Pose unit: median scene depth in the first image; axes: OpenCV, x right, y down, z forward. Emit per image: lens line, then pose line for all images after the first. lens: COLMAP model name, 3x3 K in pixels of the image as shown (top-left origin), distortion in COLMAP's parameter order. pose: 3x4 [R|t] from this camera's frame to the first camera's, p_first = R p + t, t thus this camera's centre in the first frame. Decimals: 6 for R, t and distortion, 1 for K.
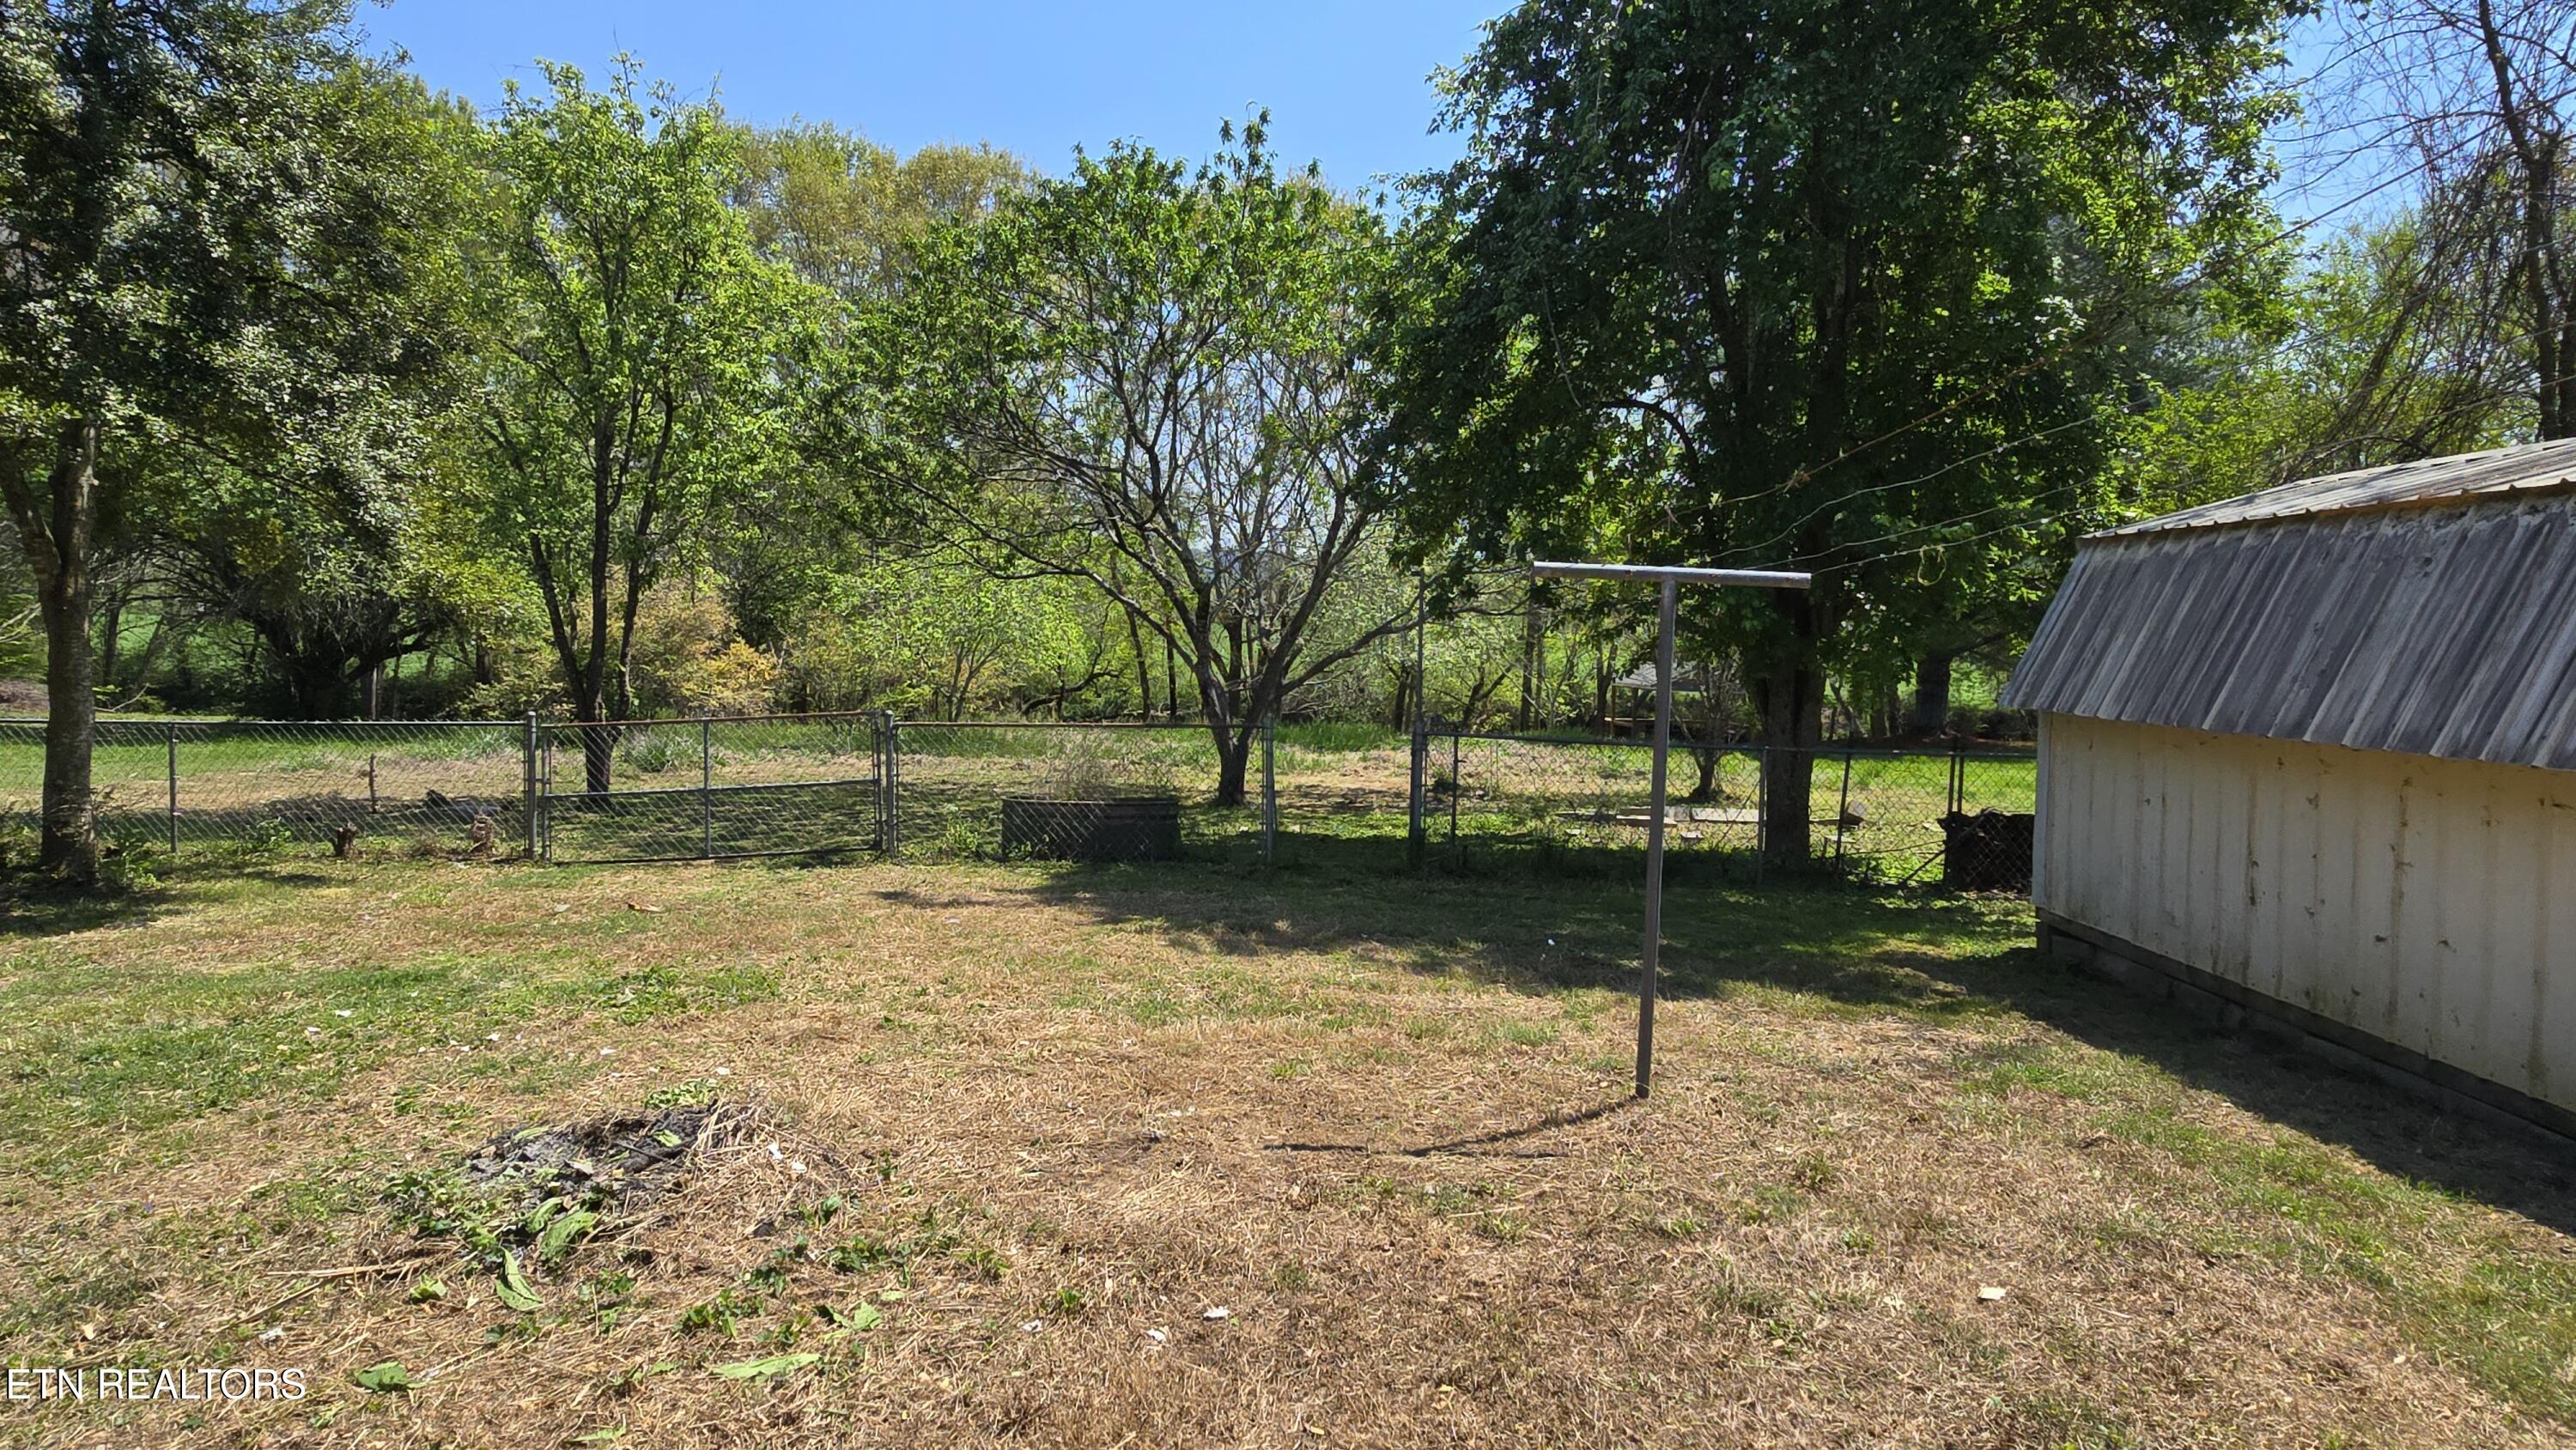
lens RADIAL K [[1475.8, 0, 1266.4], [0, 1475.8, 739.8], [0, 0, 1]] dist [-0.002236, 0.001593]
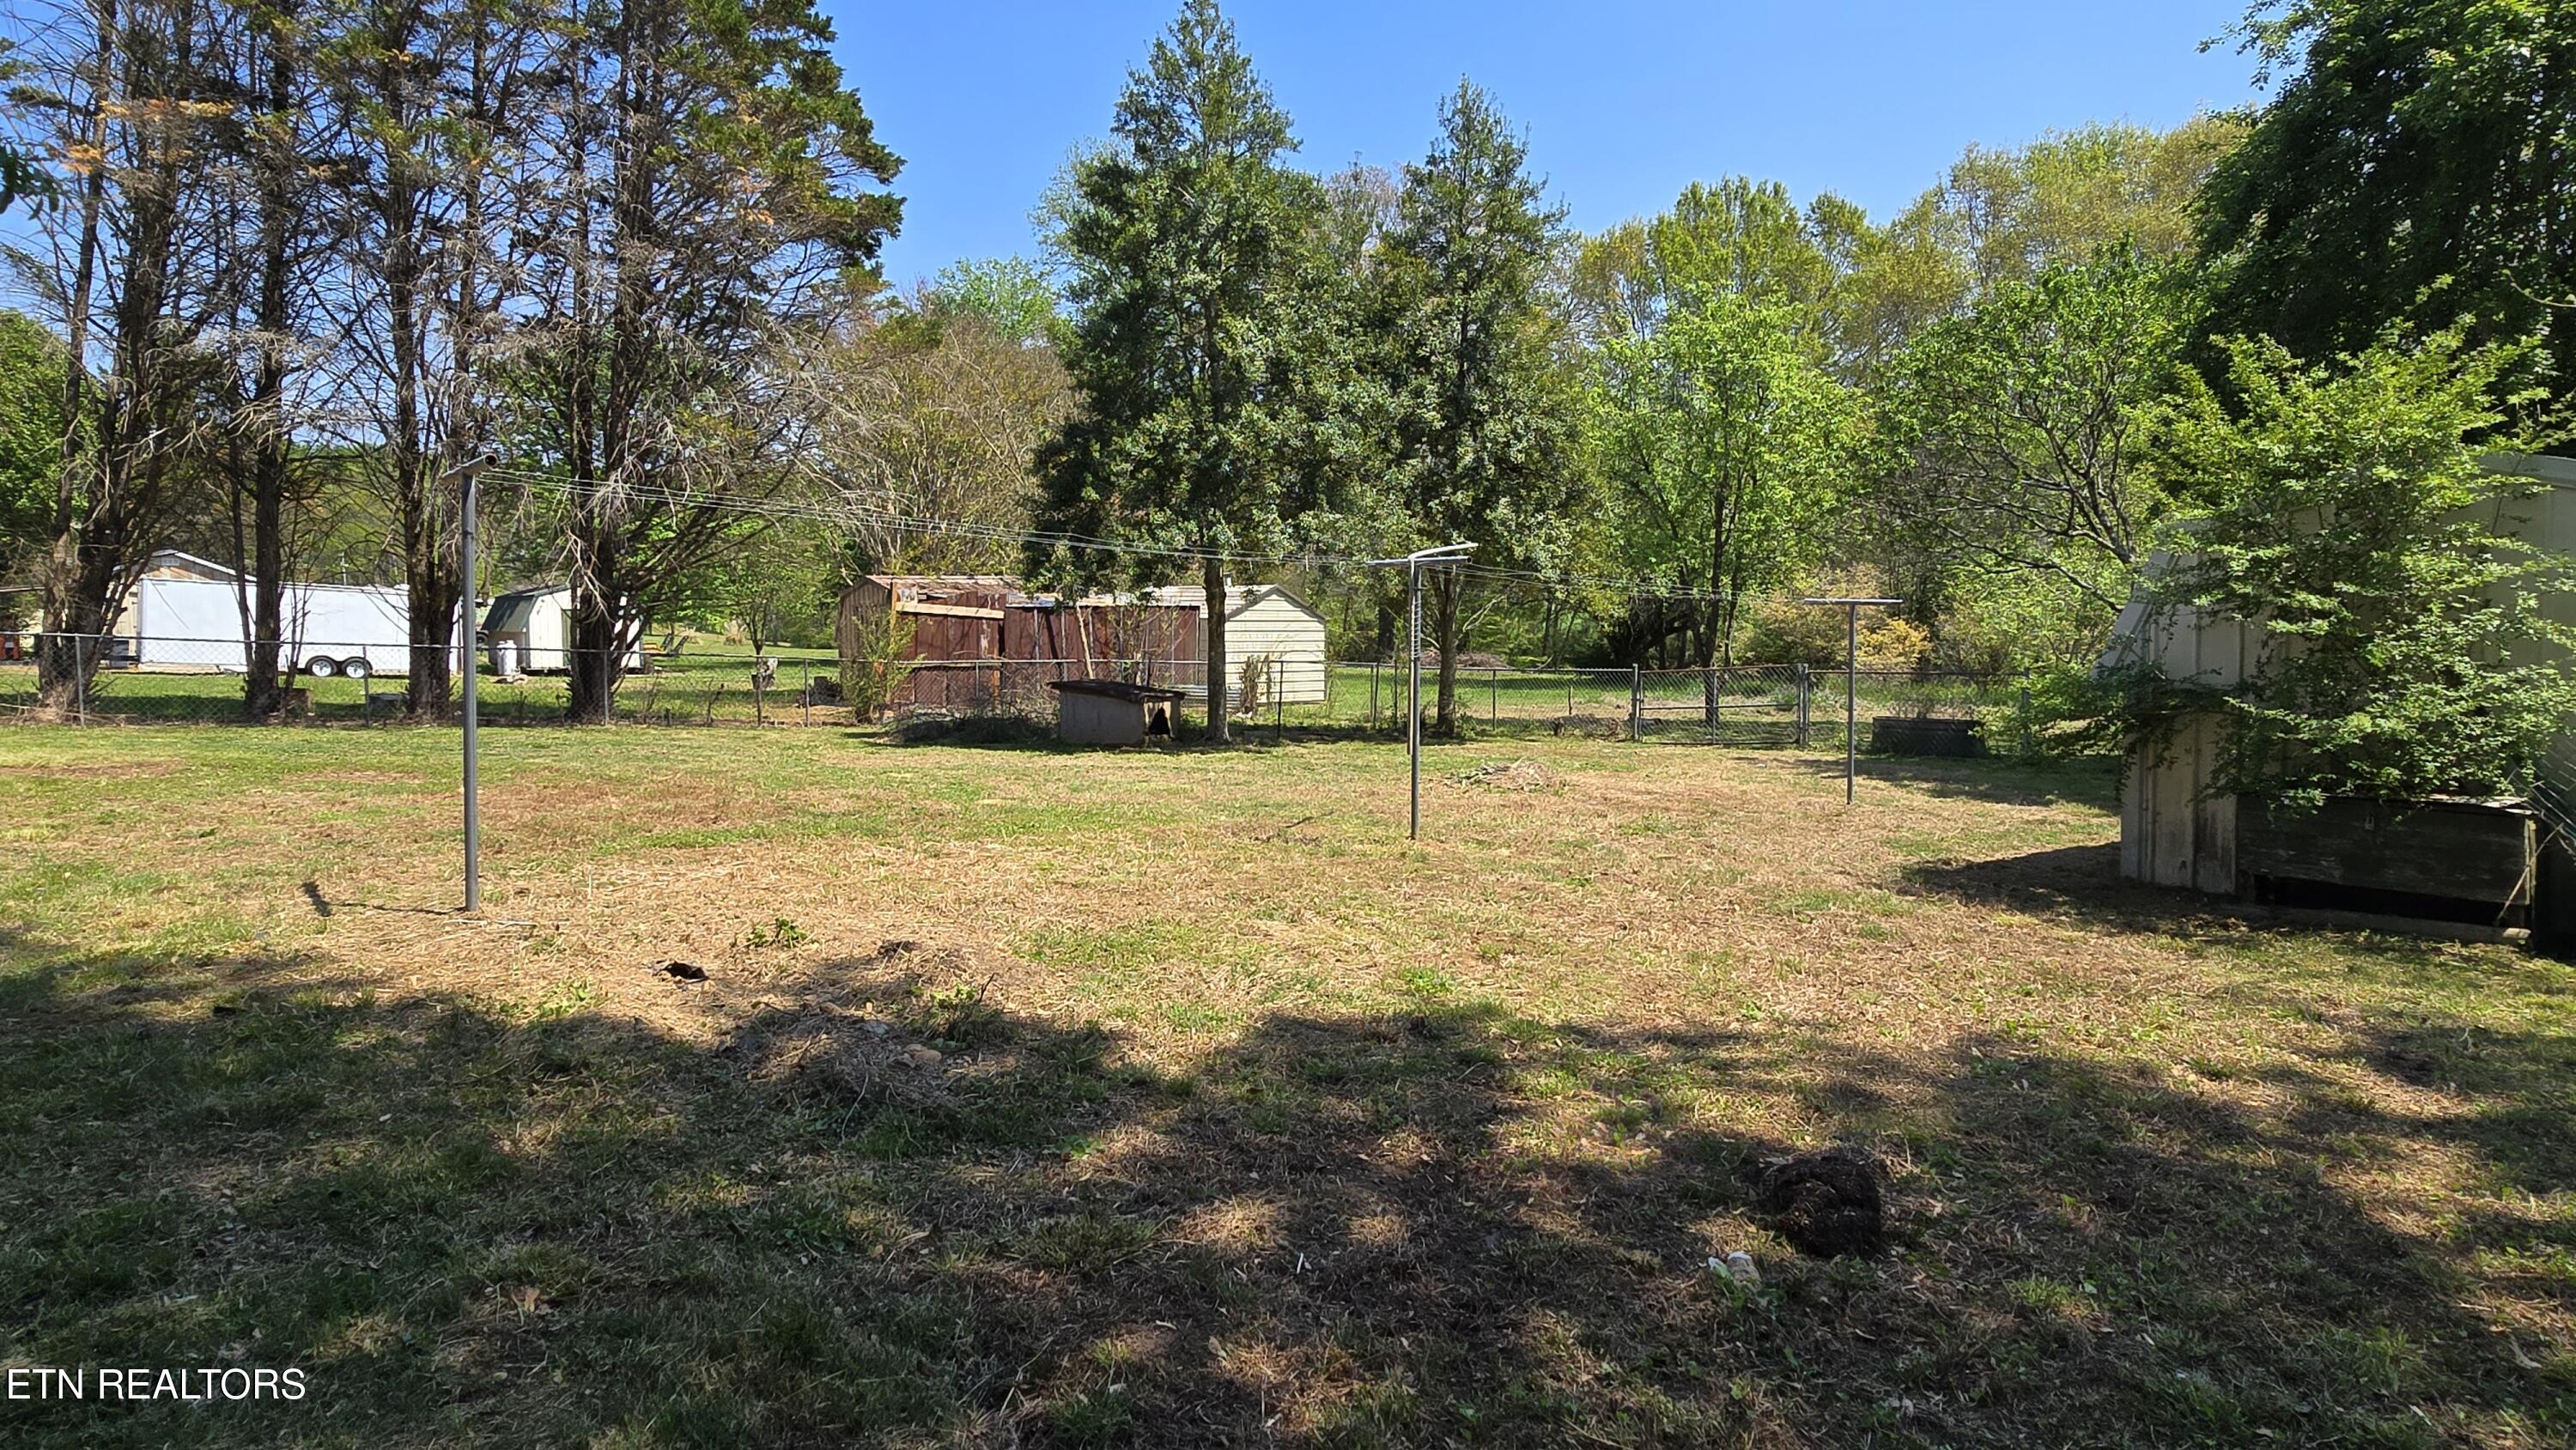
lens RADIAL K [[1475.8, 0, 1285.3], [0, 1475.8, 716.0], [0, 0, 1]] dist [-0.002236, 0.001593]
pose [[0.657278, 0.017077, -0.753455, 0.881413], [-0.017877, 0.999815, 0.007066, 0.059780], [0.753437, 0.008825, 0.657461, -0.827494]]
